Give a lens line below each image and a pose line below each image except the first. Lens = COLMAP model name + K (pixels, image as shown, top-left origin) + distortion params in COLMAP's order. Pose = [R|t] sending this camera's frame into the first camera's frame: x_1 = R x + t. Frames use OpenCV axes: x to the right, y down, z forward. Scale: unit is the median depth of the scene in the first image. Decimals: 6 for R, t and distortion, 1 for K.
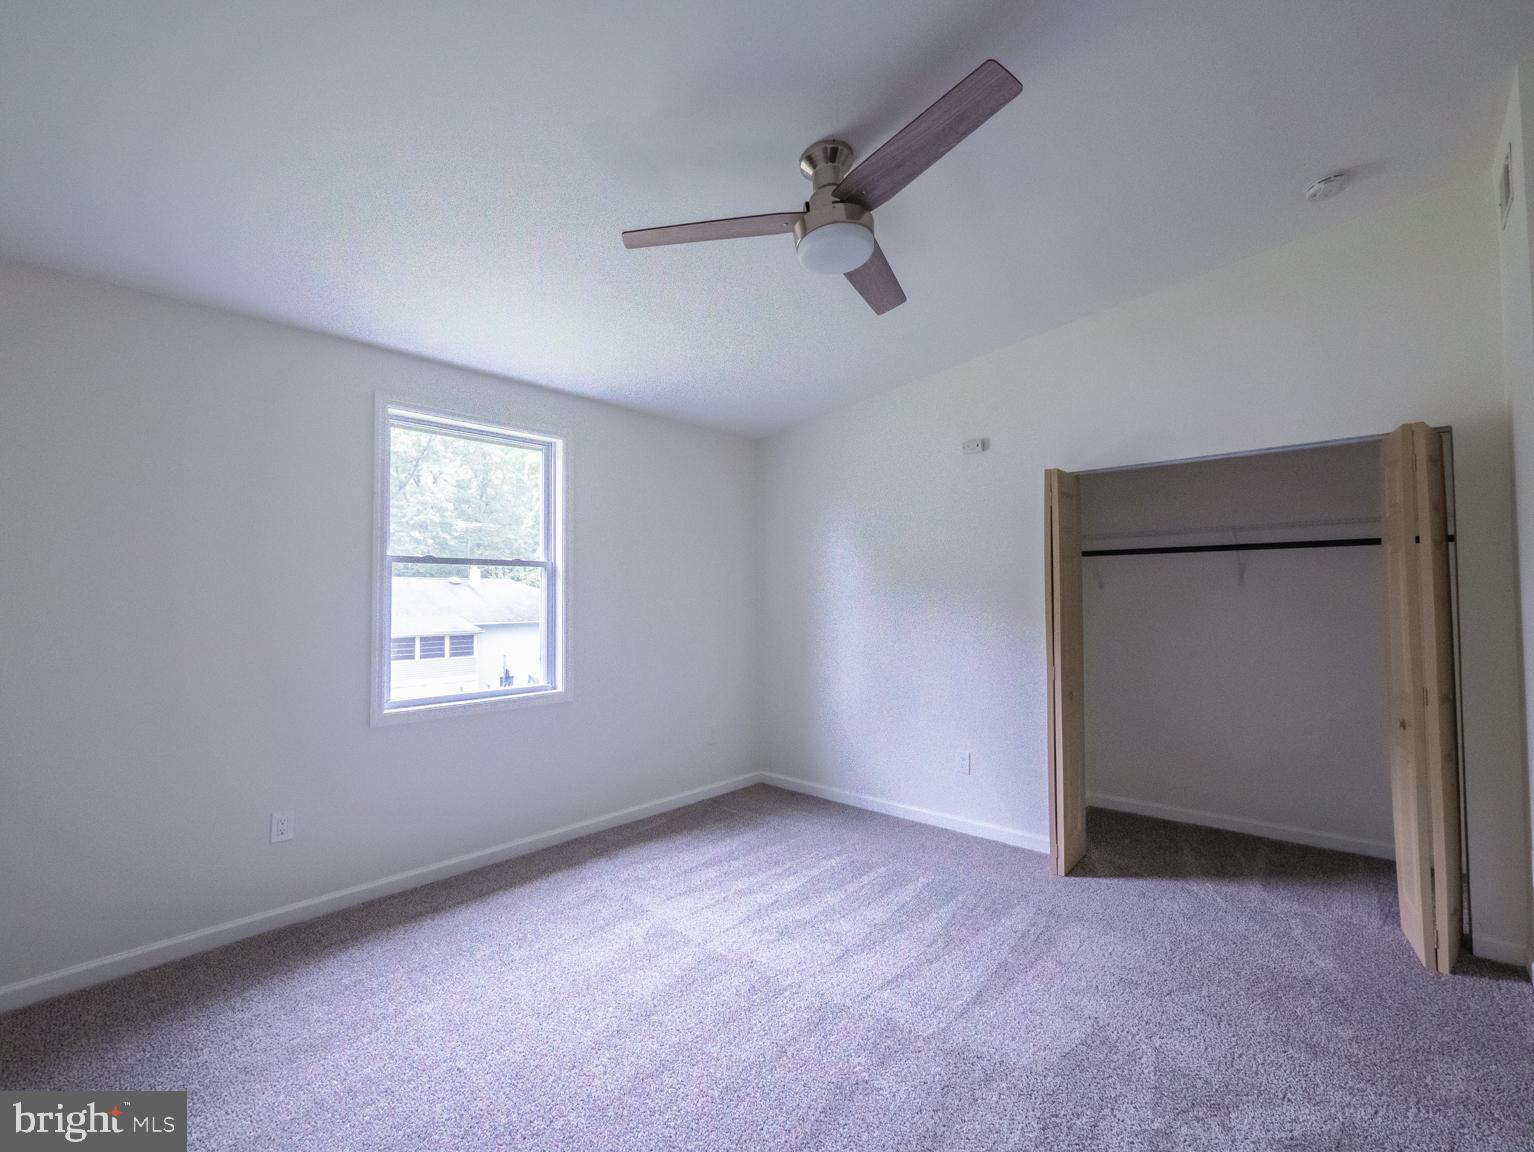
lens RADIAL K [[700.5, 0, 765.2], [0, 700.5, 569.9], [0, 0, 1]] dist [-0.013913, -0.000315]
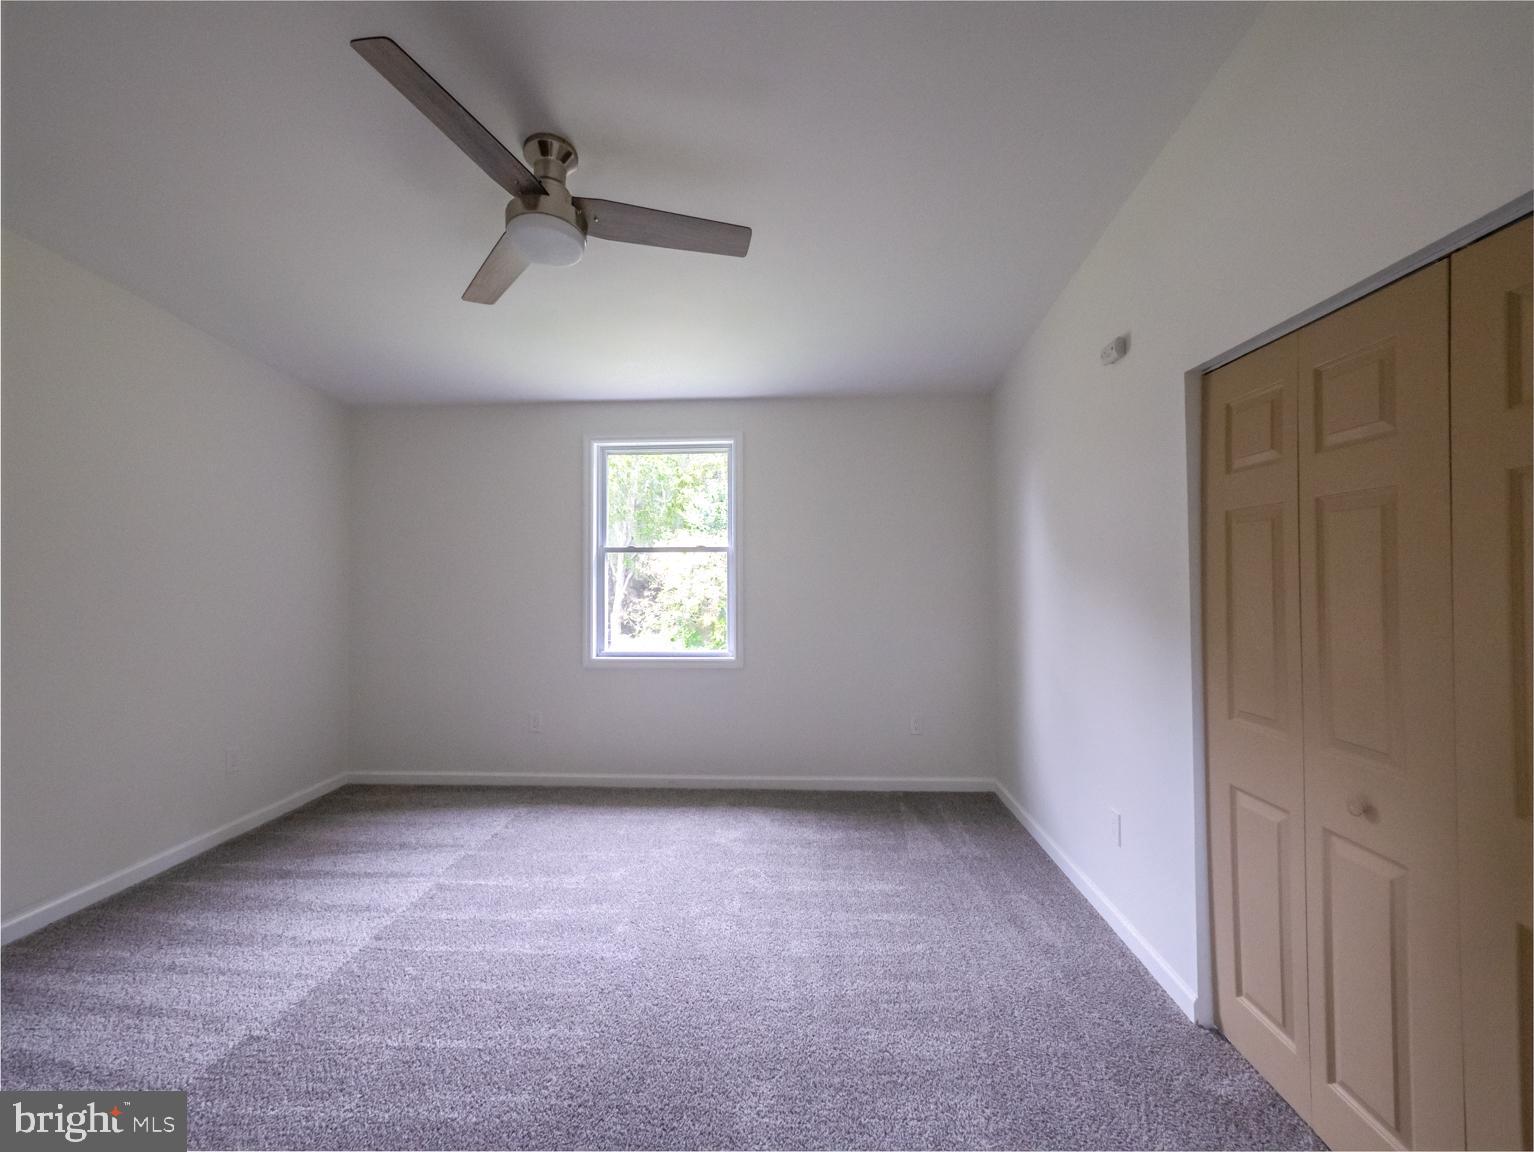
lens RADIAL K [[666.1, 0, 767.5], [0, 666.1, 556.8], [0, 0, 1]] dist [-0.001795, -0.000085]
pose [[0.626533, -0.017636, -0.779195, 0.620000], [0.029435, 0.999566, 0.001044, 0.006942], [0.778839, -0.023590, 0.626781, 0.368921]]
